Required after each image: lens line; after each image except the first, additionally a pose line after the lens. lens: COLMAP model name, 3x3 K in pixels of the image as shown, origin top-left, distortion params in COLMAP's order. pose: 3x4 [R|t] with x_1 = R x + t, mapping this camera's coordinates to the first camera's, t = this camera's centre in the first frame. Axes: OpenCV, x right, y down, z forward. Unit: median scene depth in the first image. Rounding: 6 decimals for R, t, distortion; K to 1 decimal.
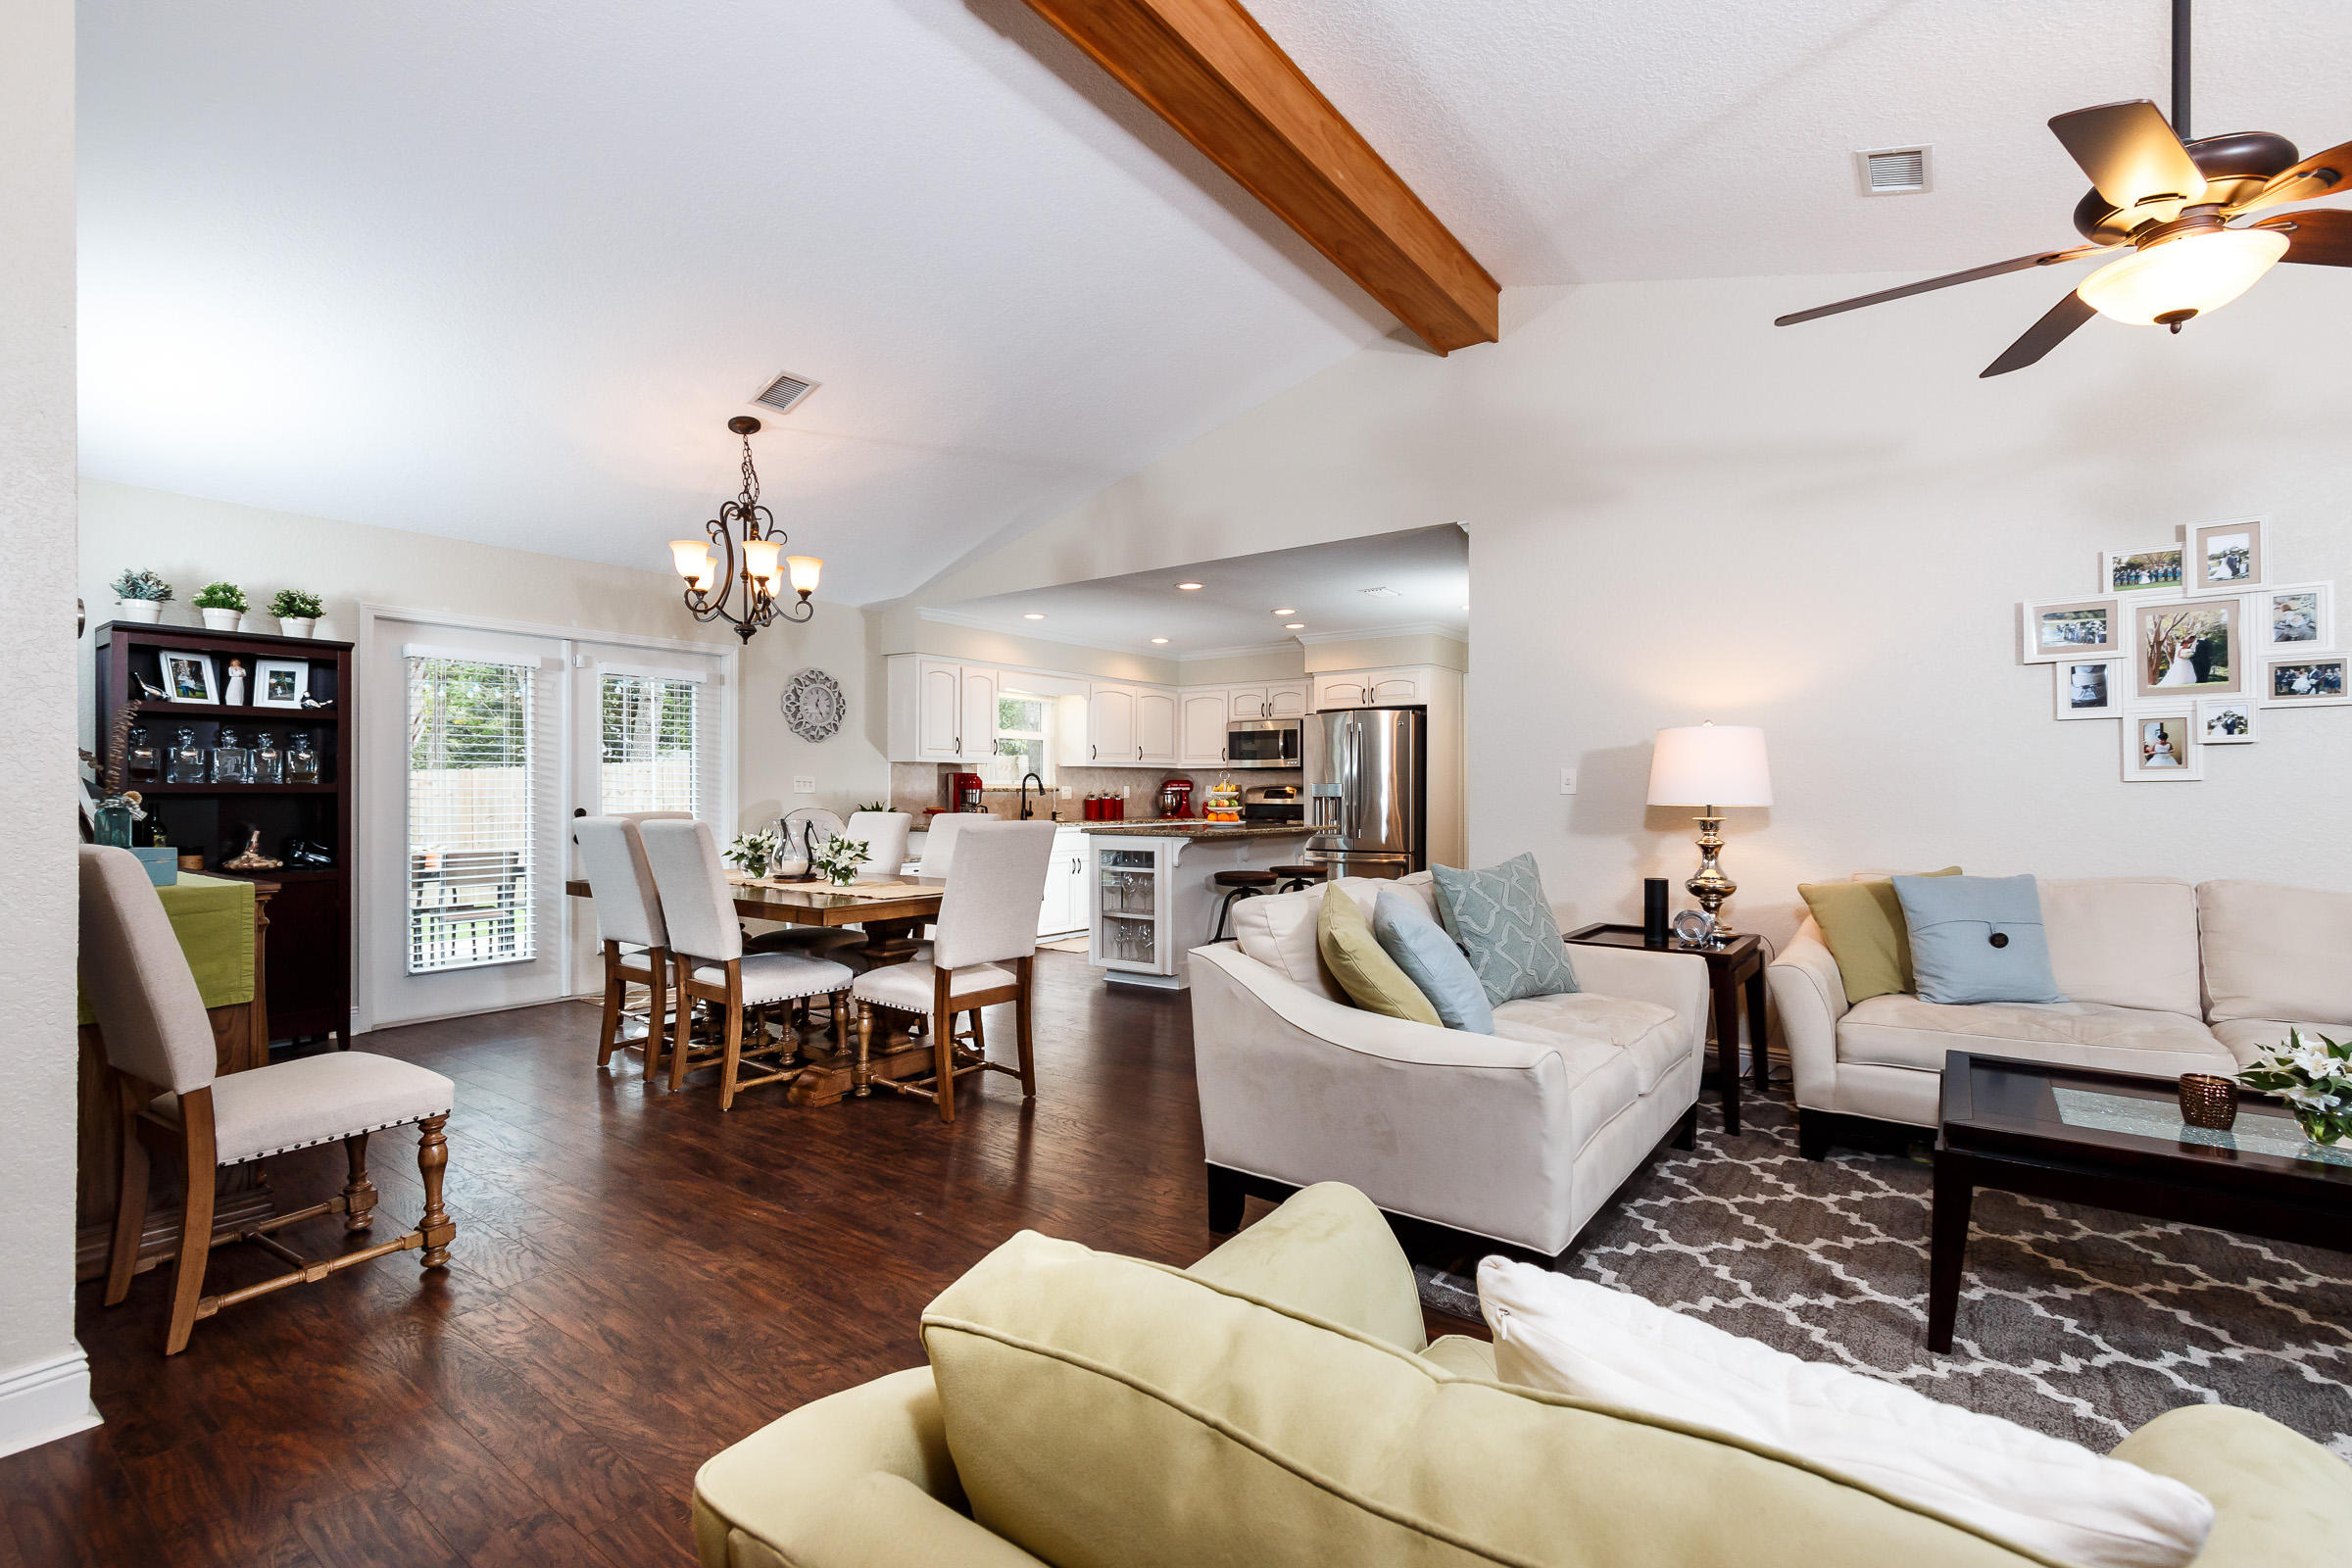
lens RADIAL K [[1062.7, 0, 1176.0], [0, 1062.7, 784.0], [0, 0, 1]] dist [0.004725, 0.000209]
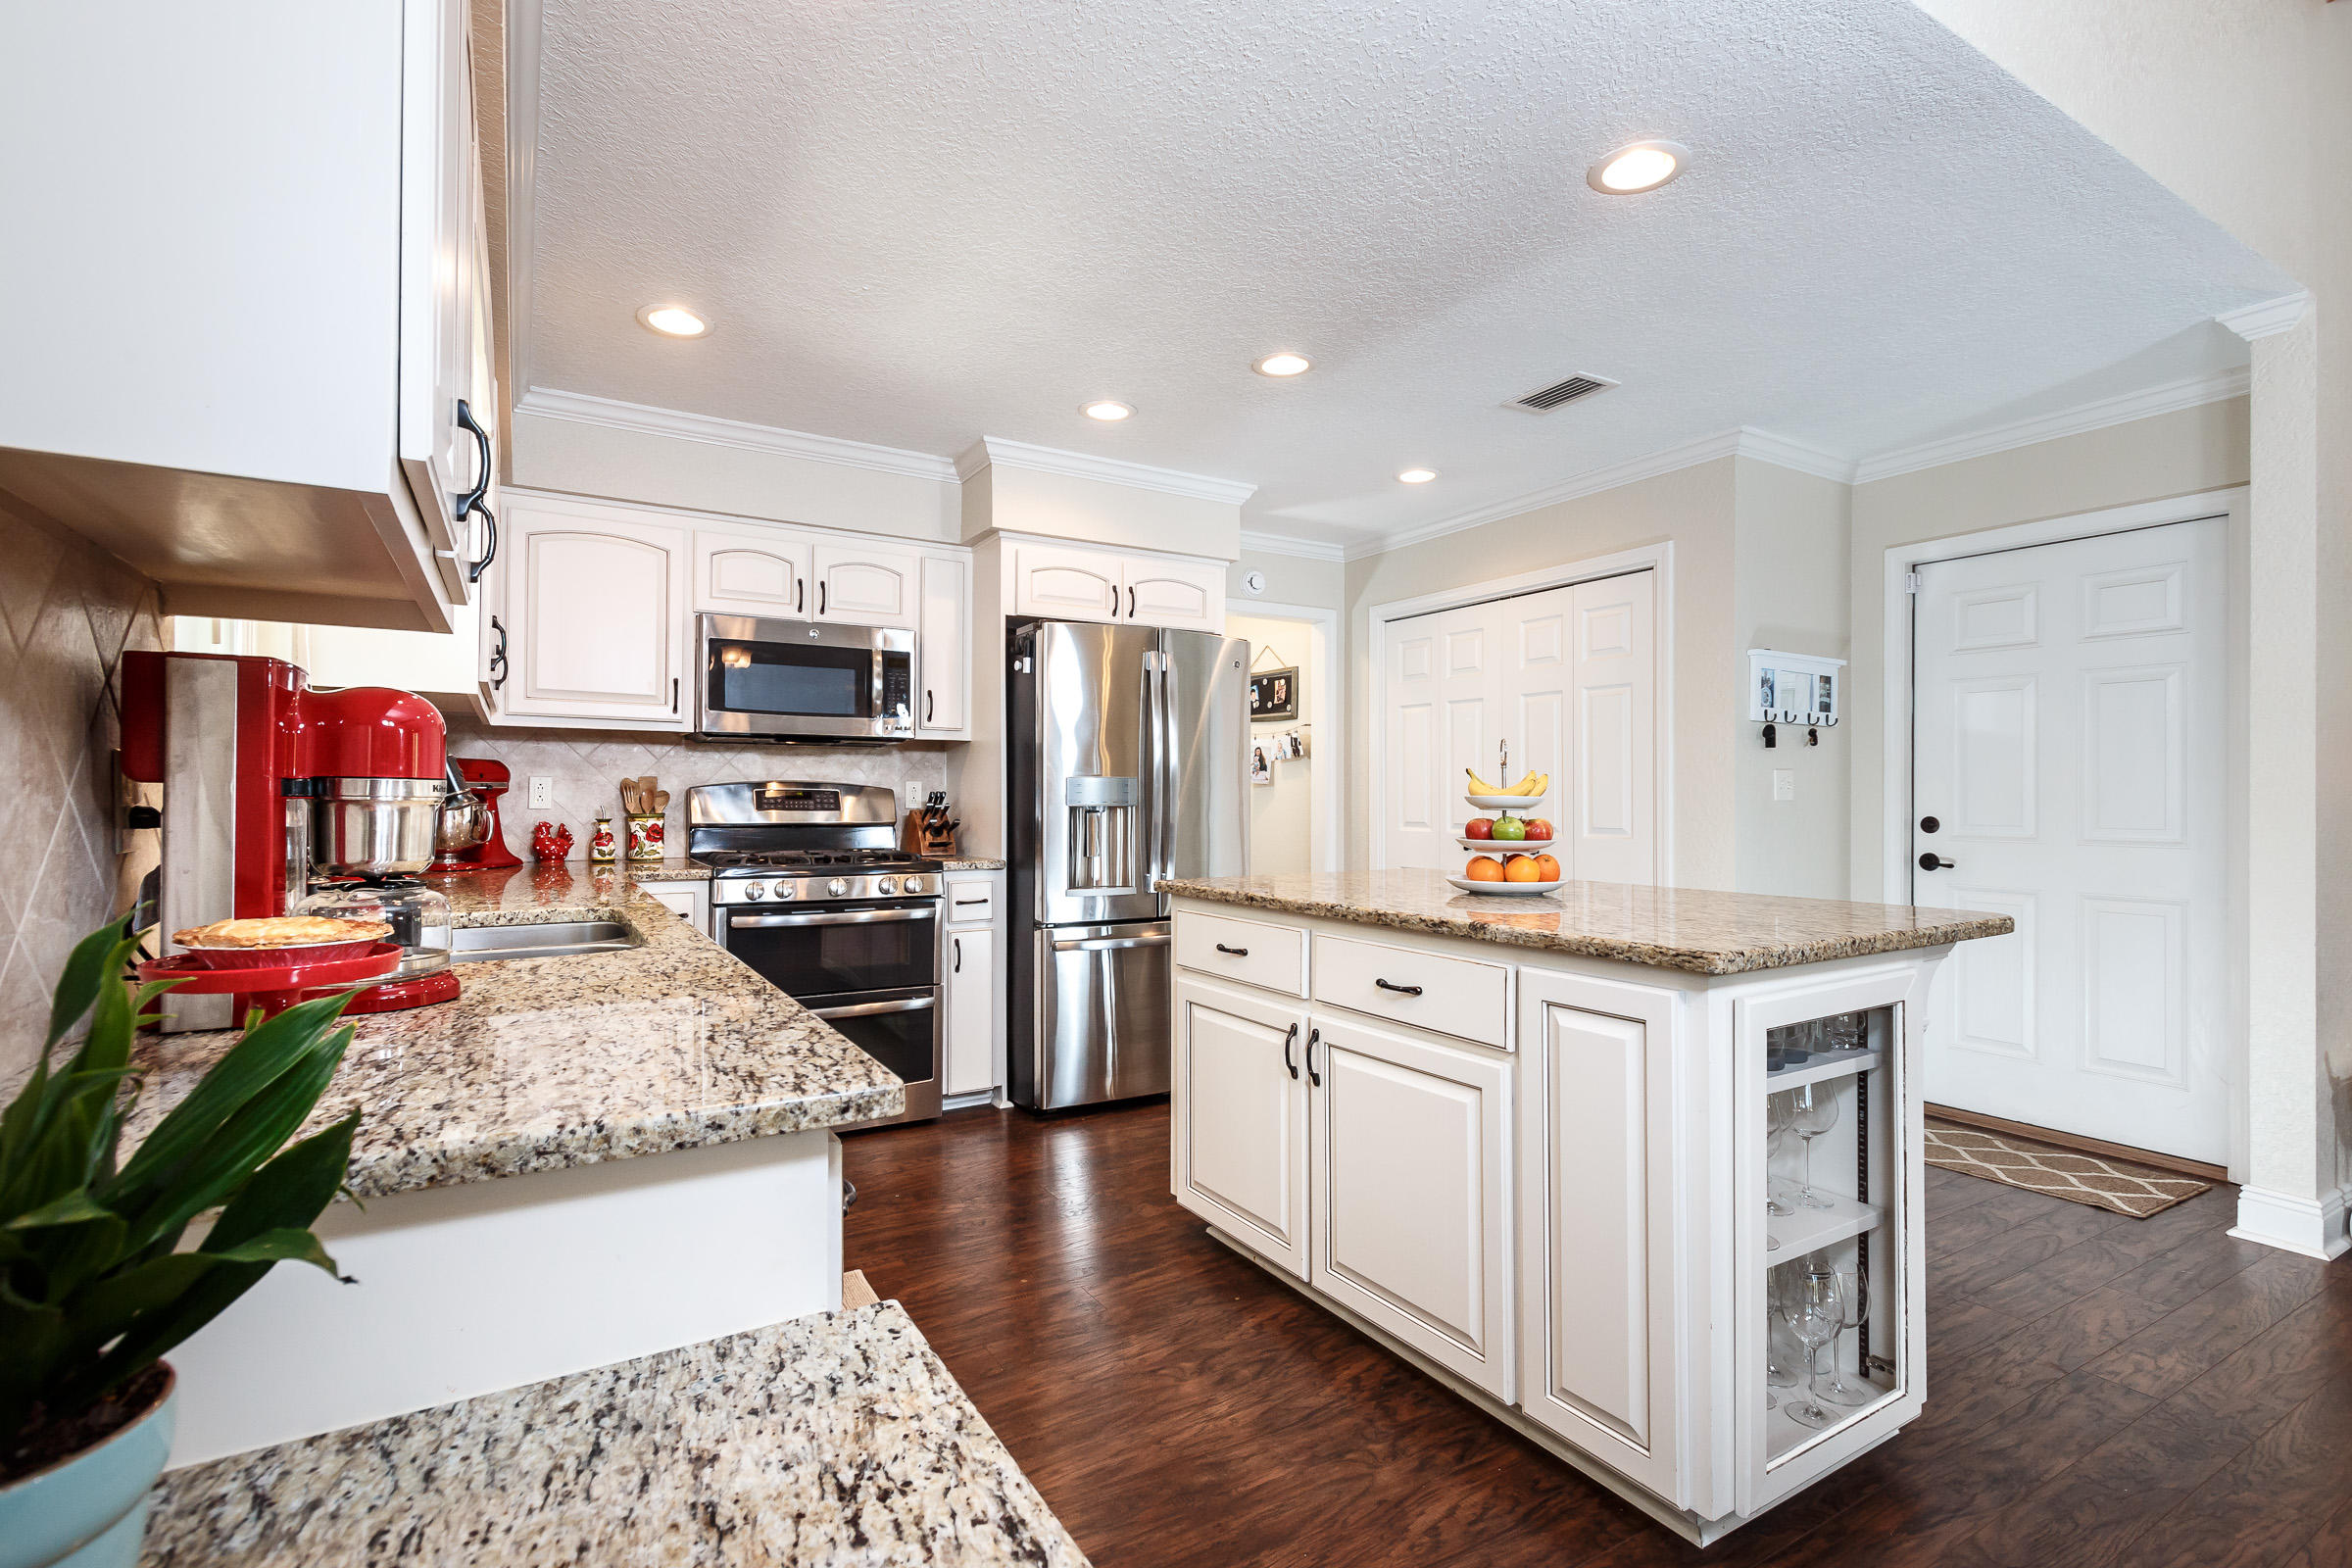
lens RADIAL K [[1062.7, 0, 1176.0], [0, 1062.7, 784.0], [0, 0, 1]] dist [0.004725, 0.000209]
pose [[0.379343, 0.012903, 0.925166, -0.467826], [-0.005666, 0.999916, -0.011622, 0.014254], [-0.925239, -0.000833, 0.379385, 1.364532]]
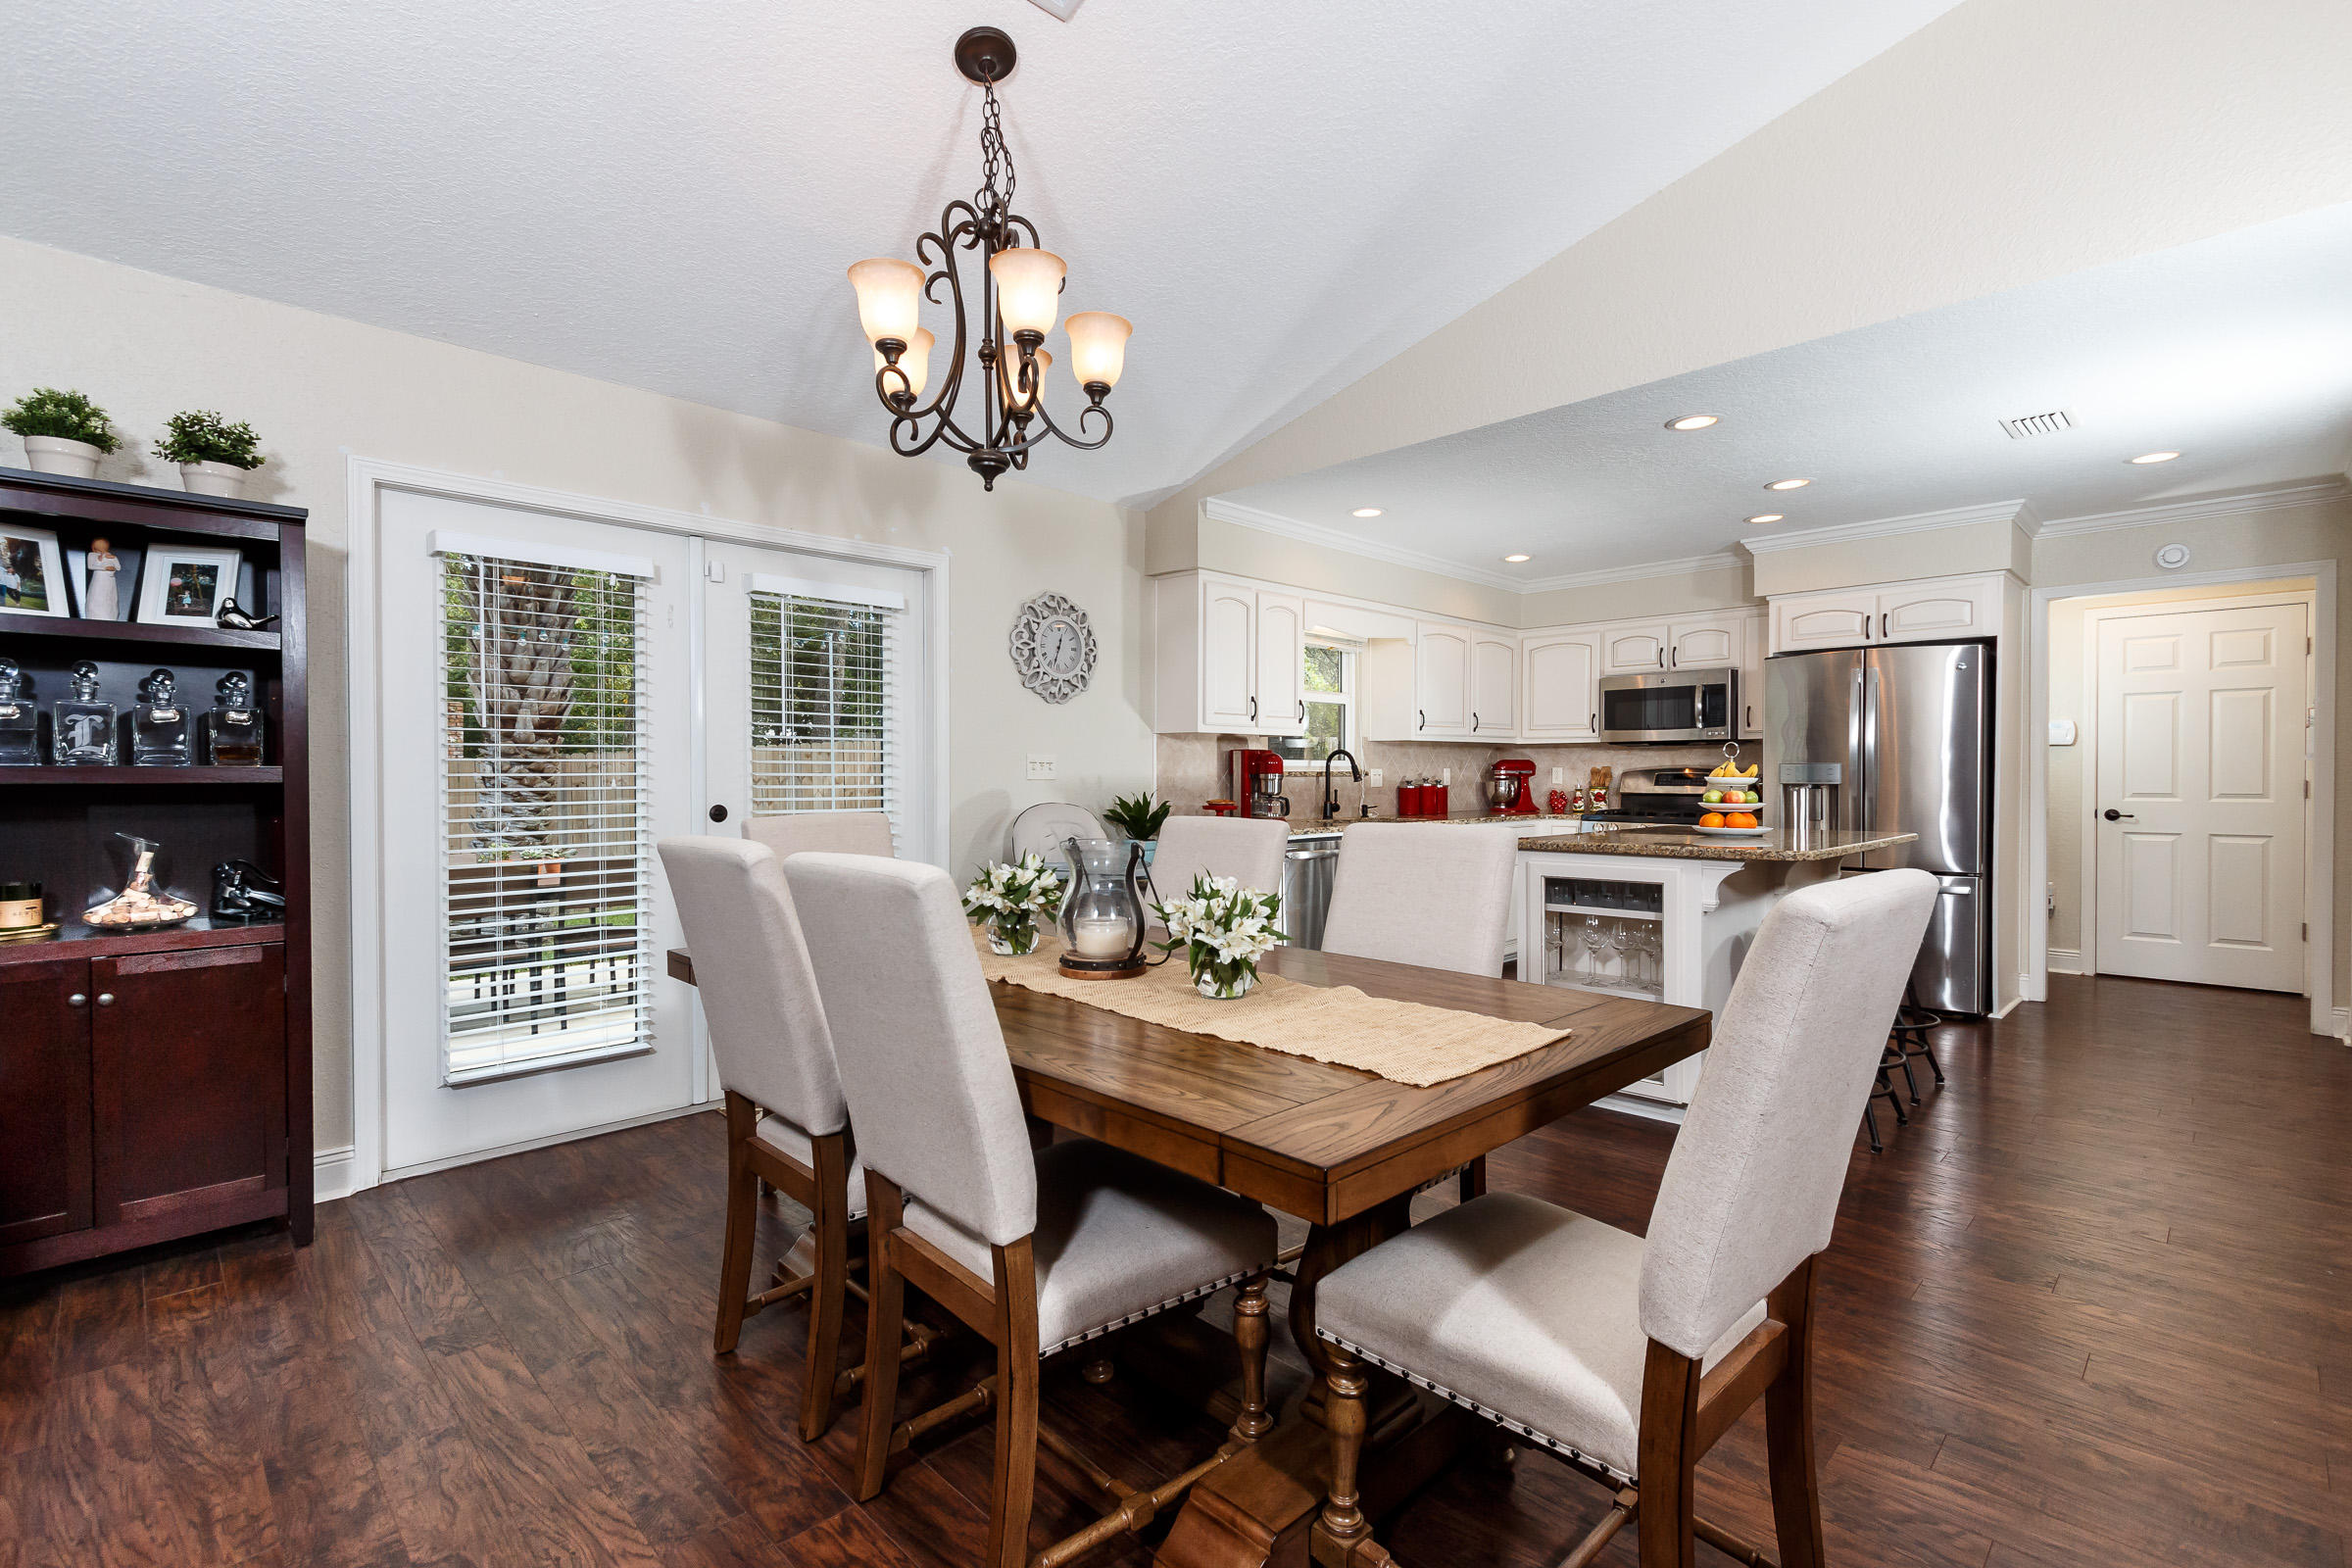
lens RADIAL K [[1060.4, 0, 1172.3], [0, 1060.4, 772.2], [0, 0, 1]] dist [0.000637, -0.000788]
pose [[0.988937, -0.002624, -0.148314, -0.248896], [0.003227, 0.999987, 0.003823, 0.002090], [0.148302, -0.004259, 0.988933, 0.523060]]
